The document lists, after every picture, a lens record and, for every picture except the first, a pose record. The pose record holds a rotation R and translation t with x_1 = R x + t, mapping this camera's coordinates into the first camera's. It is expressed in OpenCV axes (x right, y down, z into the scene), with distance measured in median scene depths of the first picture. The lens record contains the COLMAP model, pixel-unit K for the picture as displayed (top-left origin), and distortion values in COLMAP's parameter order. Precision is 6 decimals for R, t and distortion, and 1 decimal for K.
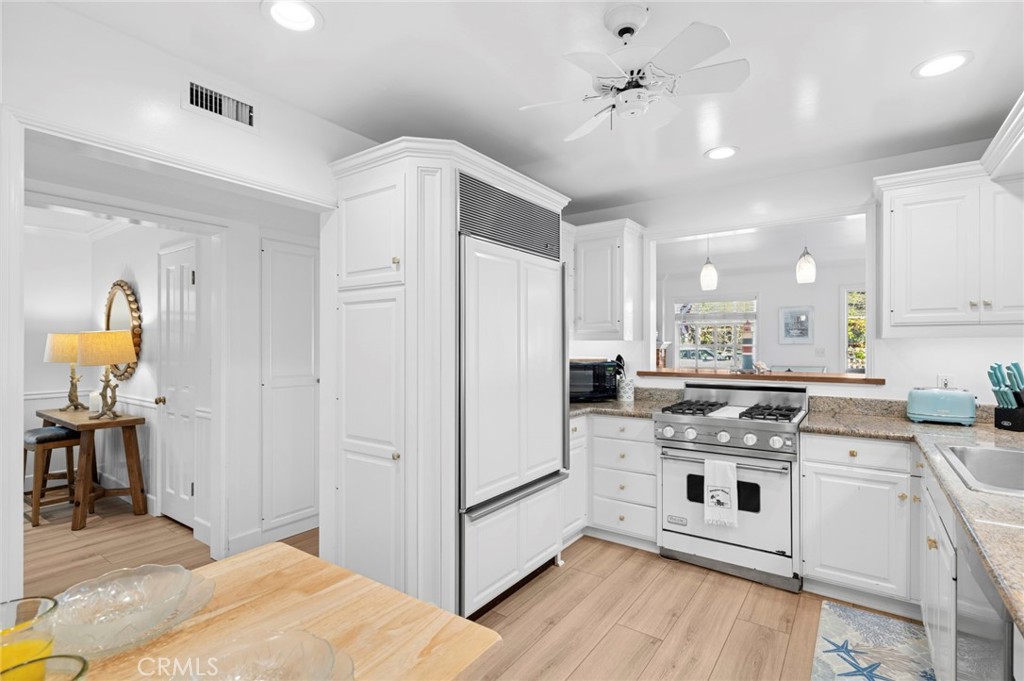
lens RADIAL K [[477.7, 0, 516.9], [0, 477.7, 345.2], [0, 0, 1]] dist [0.008662, 0.000205]
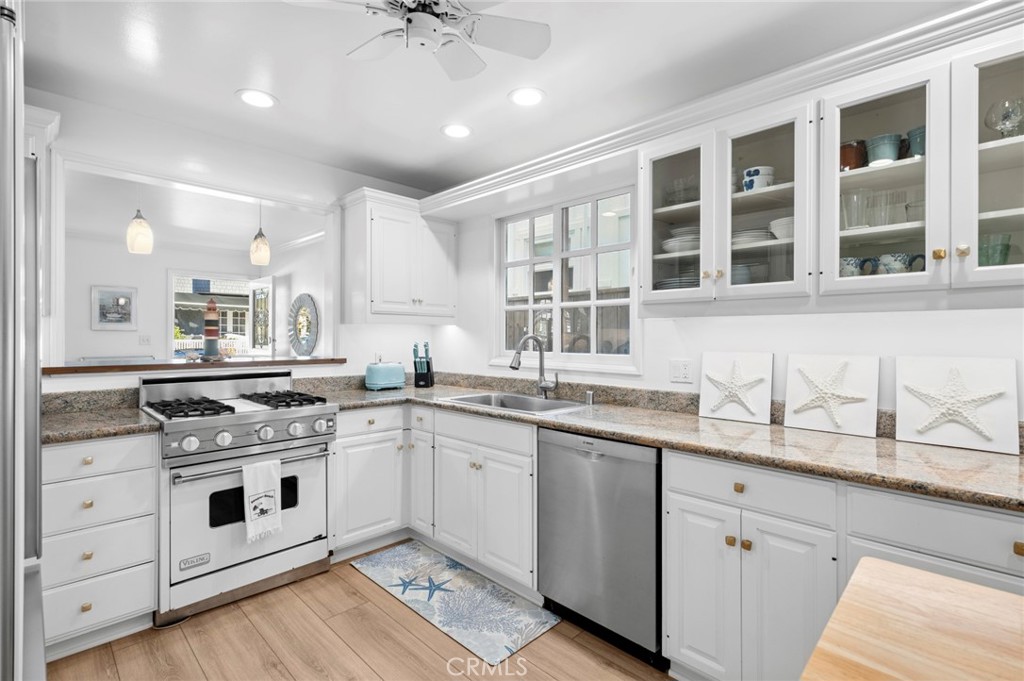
lens RADIAL K [[477.7, 0, 514.2], [0, 477.7, 338.0], [0, 0, 1]] dist [0.008662, 0.000205]
pose [[0.166659, 0.001457, 0.986013, -0.341057], [-0.003265, 0.999994, -0.000926, 0.021790], [-0.986009, -0.003065, 0.166663, 0.424692]]
